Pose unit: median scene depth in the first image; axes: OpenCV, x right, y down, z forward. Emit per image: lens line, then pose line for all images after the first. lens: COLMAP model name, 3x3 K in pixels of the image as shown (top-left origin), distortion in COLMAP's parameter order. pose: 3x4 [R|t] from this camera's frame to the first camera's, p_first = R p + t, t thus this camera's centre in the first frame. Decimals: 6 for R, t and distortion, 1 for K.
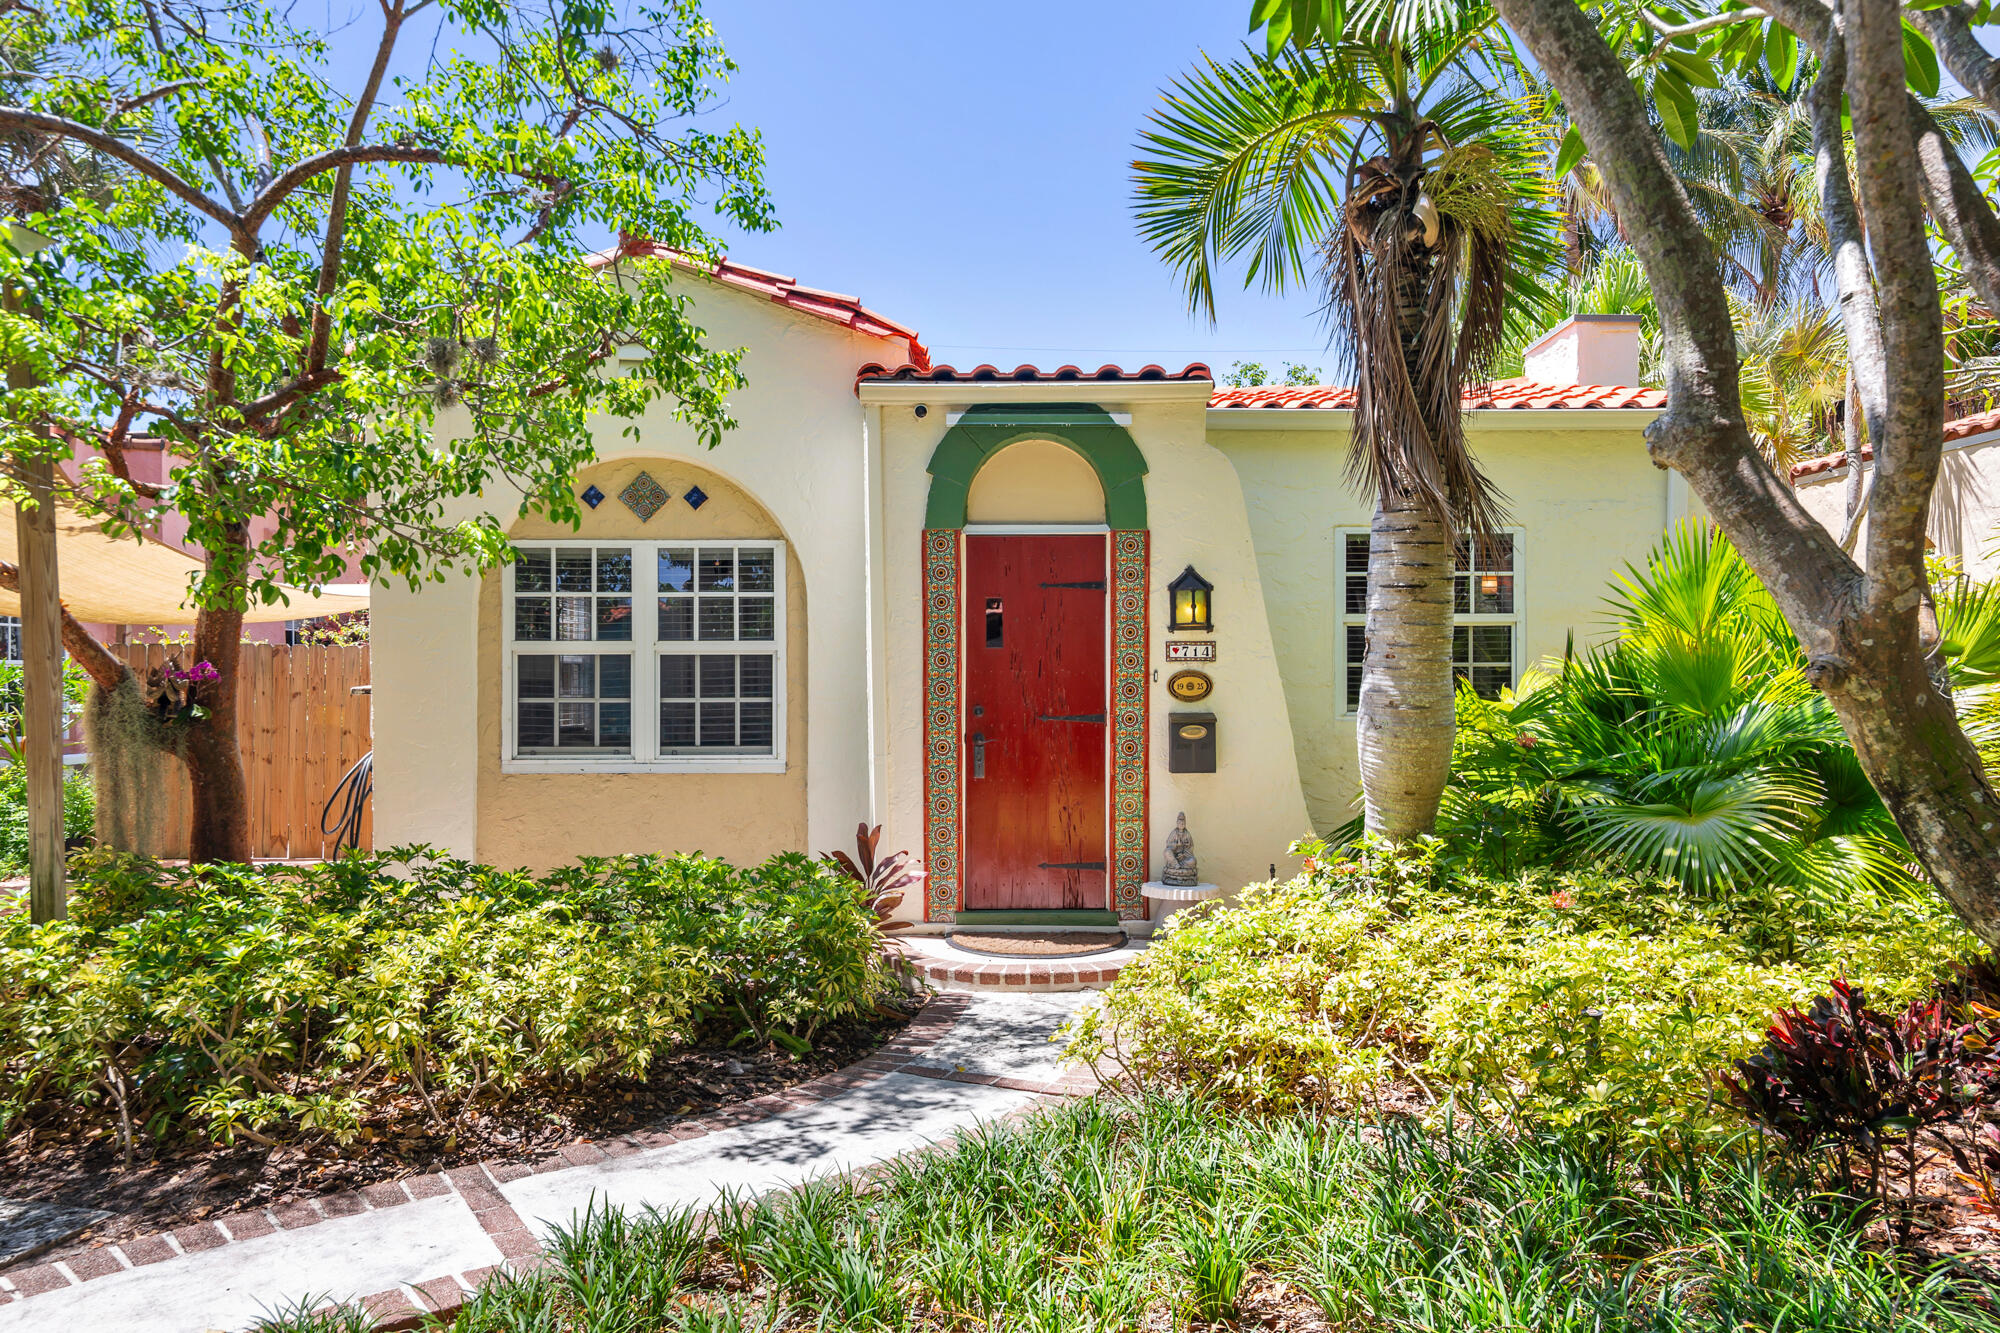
lens RADIAL K [[1445.9, 0, 1000.2], [0, 1445.9, 673.0], [0, 0, 1]] dist [0.036953, 0.004799]
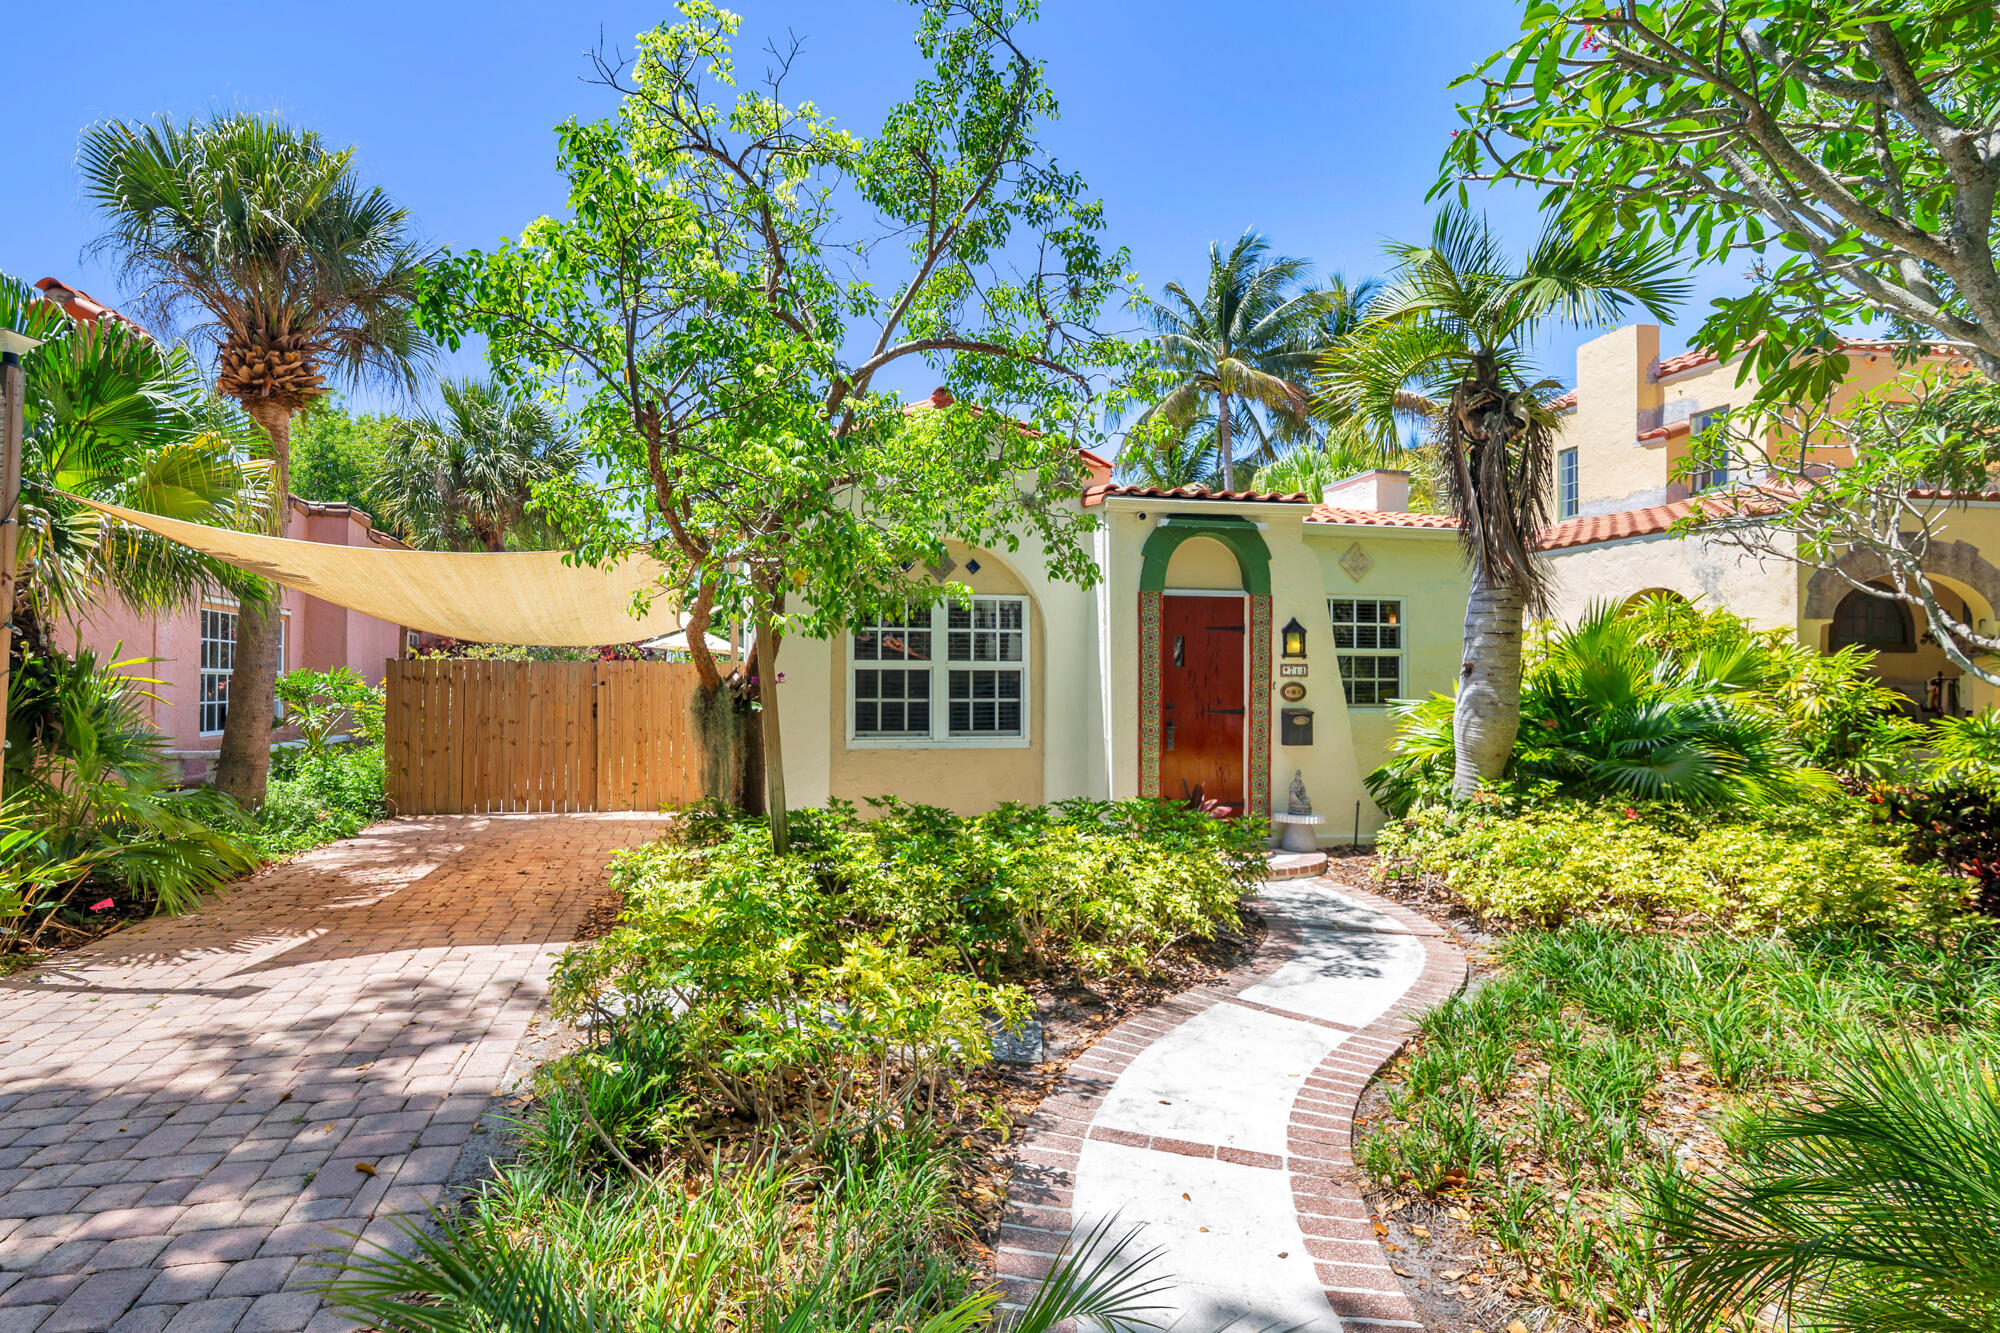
lens RADIAL K [[950.9, 0, 999.9], [0, 950.9, 663.5], [0, 0, 1]] dist [0.000058, -0.000185]
pose [[0.983430, 0.011610, 0.180917, -0.384296], [-0.005737, 0.999440, -0.032954, 0.014222], [-0.181198, 0.031370, 0.982946, 0.016892]]
